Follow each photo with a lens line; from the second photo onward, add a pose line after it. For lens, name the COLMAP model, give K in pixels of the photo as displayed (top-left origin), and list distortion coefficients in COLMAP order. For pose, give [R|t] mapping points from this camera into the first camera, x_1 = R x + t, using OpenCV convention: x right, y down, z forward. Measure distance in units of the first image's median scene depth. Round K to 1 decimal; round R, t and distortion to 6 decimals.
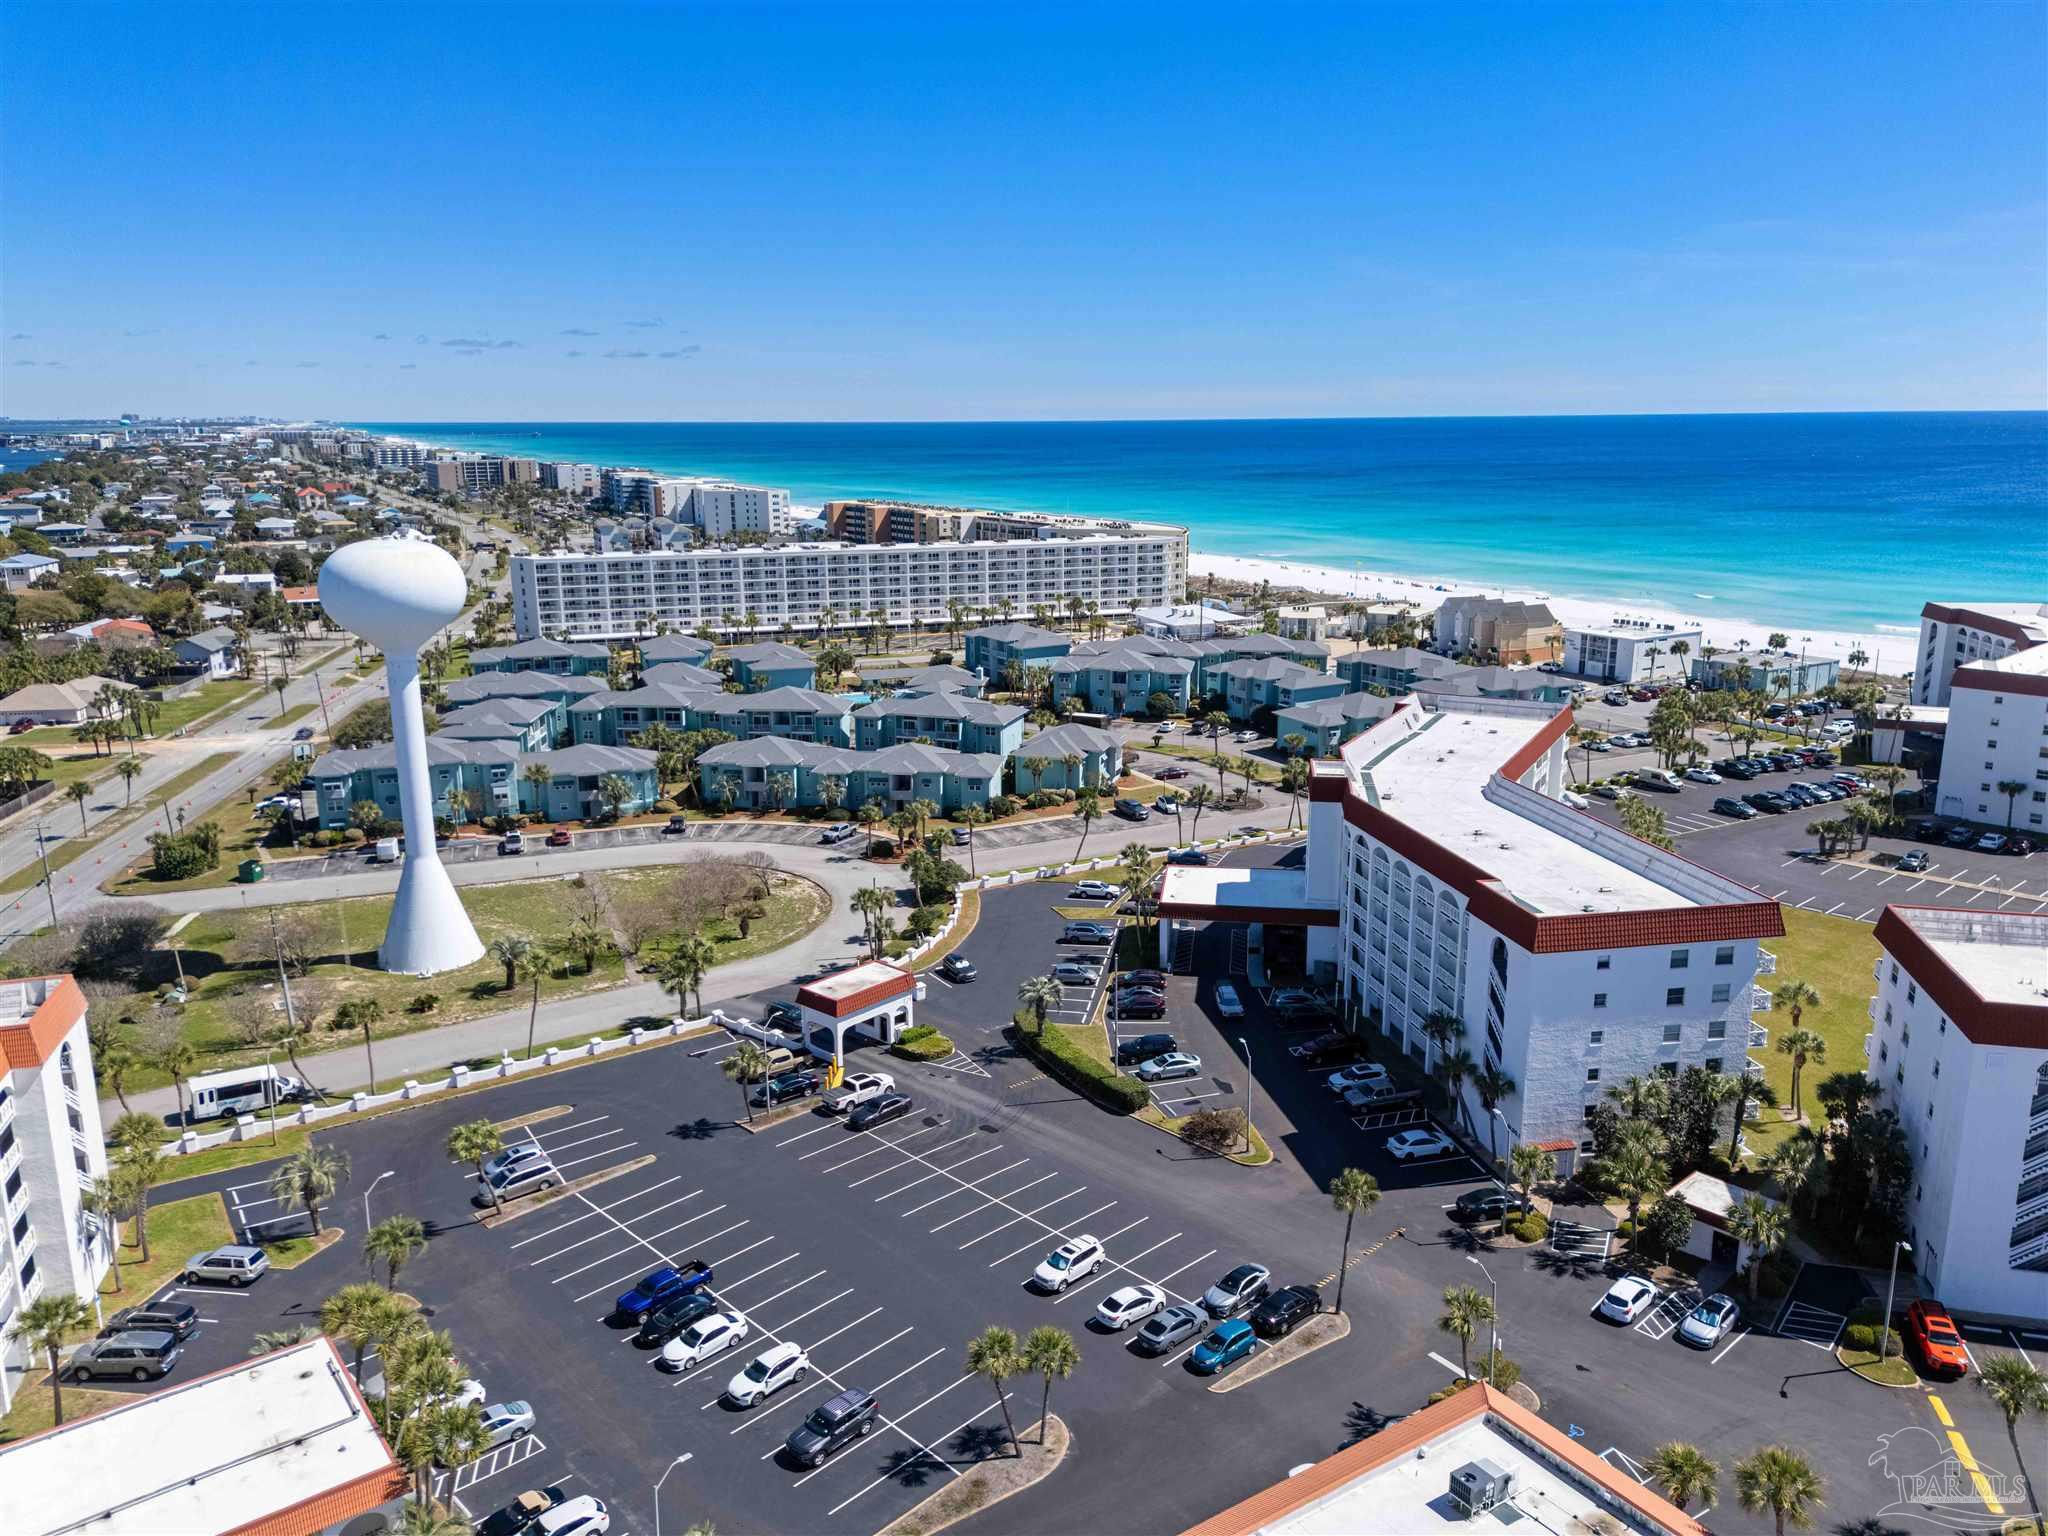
lens RADIAL K [[1491.5, 0, 1013.2], [0, 1491.5, 766.9], [0, 0, 1]] dist [0.078825, -0.074615]
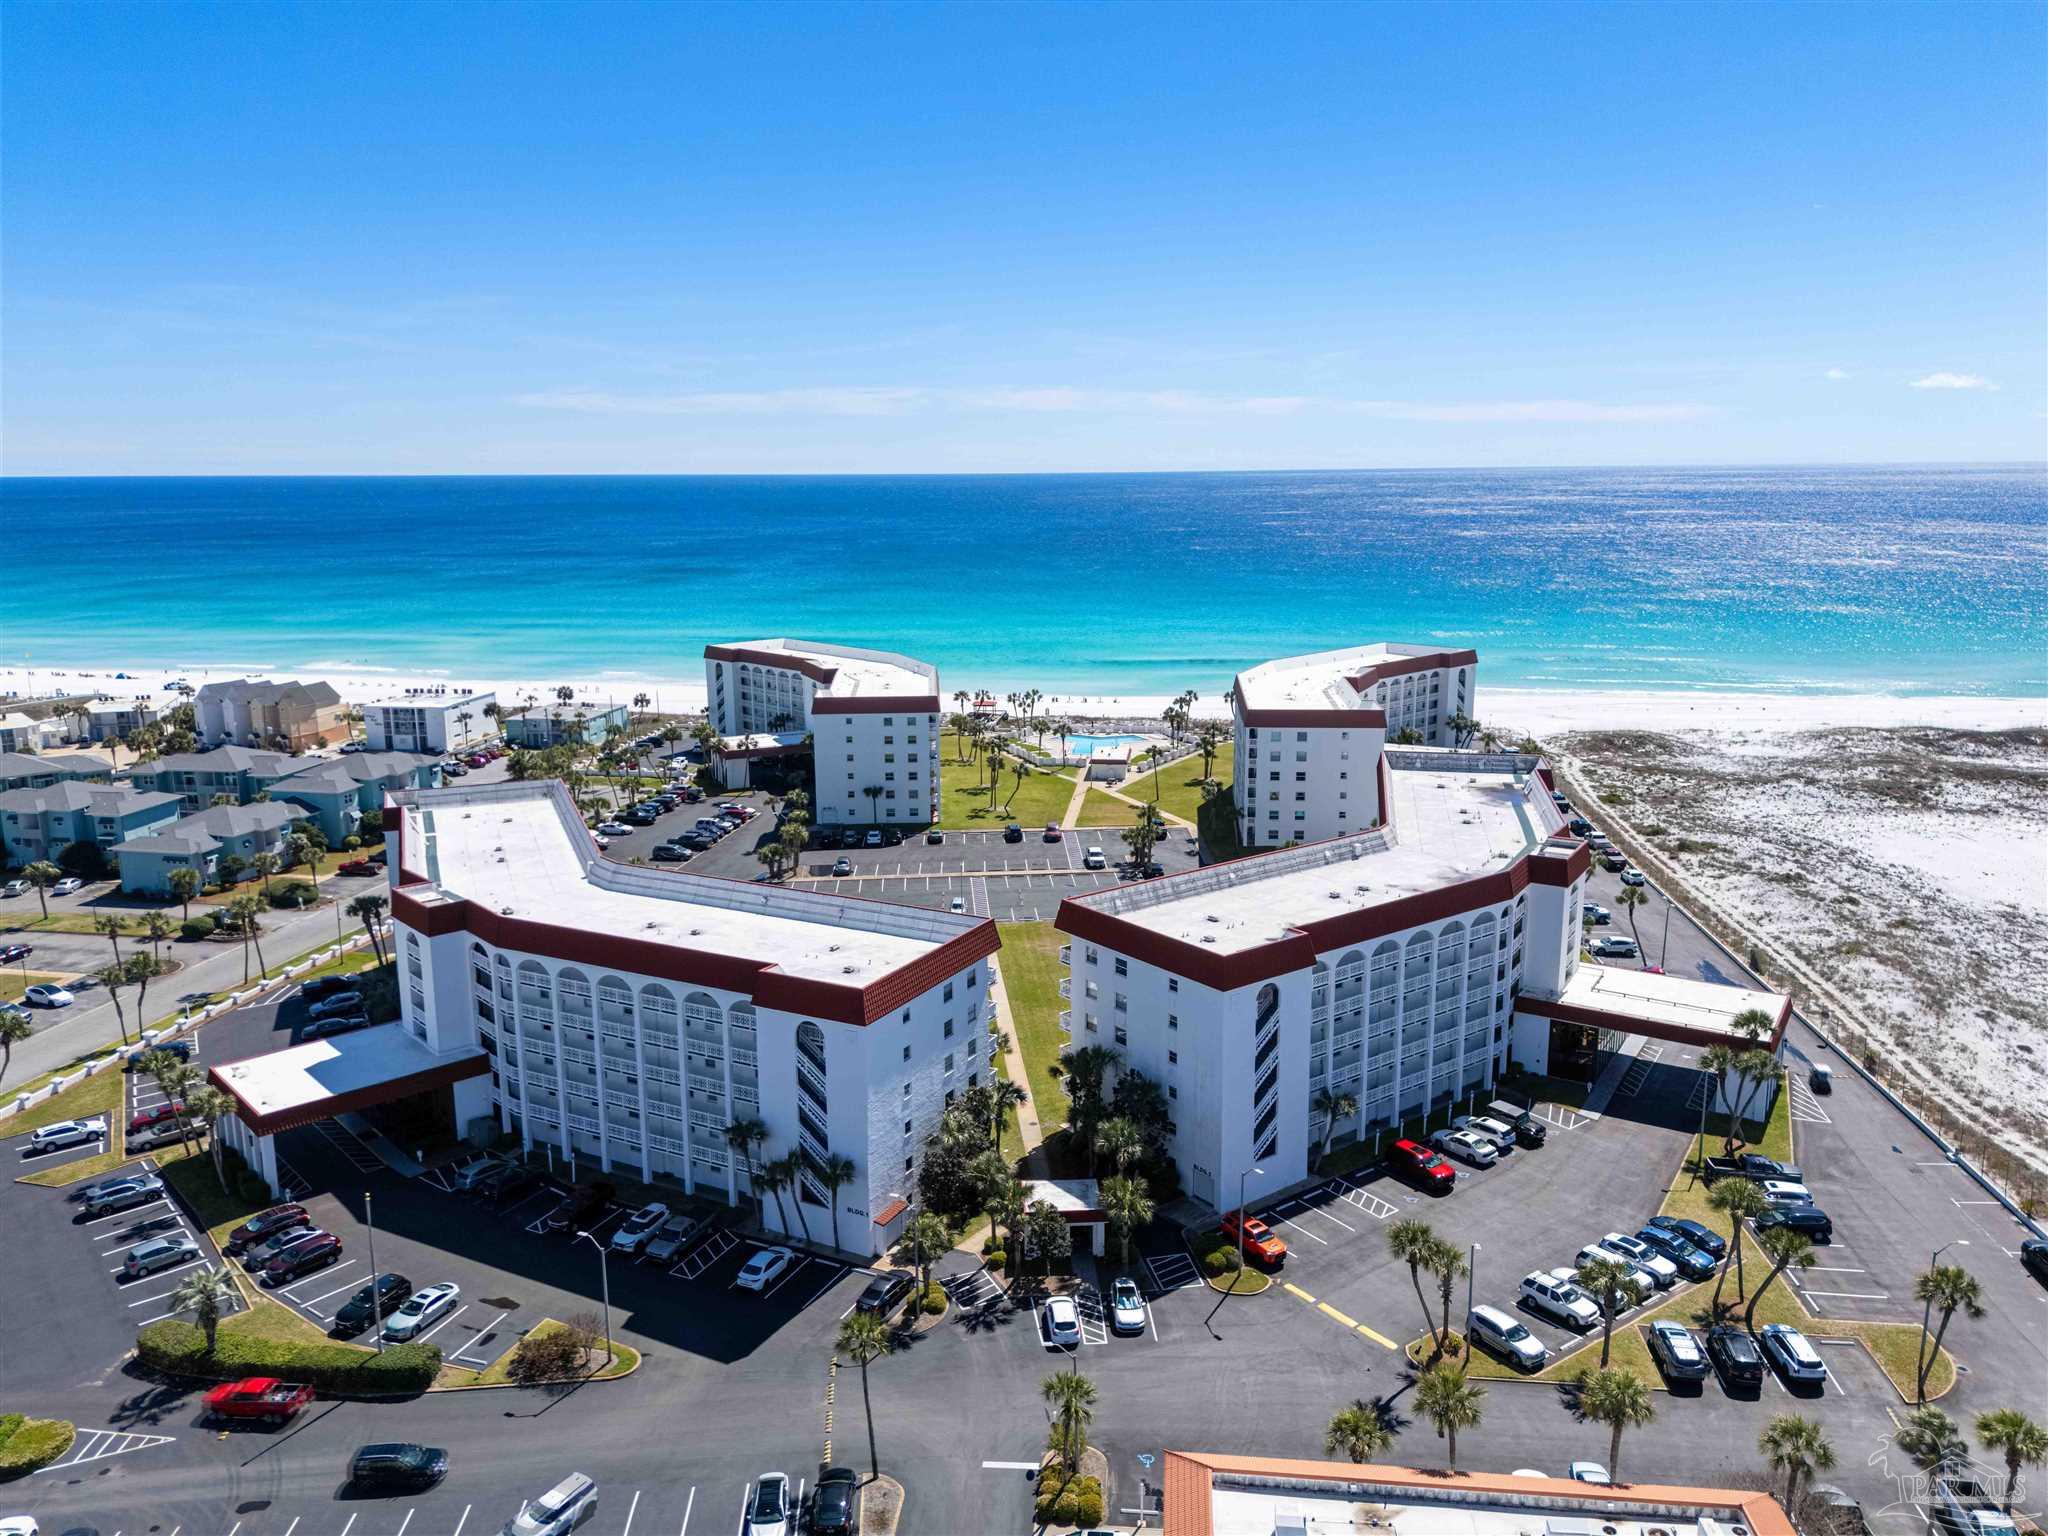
lens RADIAL K [[1491.5, 0, 1013.2], [0, 1491.5, 766.9], [0, 0, 1]] dist [0.078825, -0.074615]
pose [[0.630967, -0.149998, 0.761171, -0.222230], [0.180271, 0.982623, 0.044204, -0.048752], [-0.754575, 0.109326, 0.647043, 0.195894]]
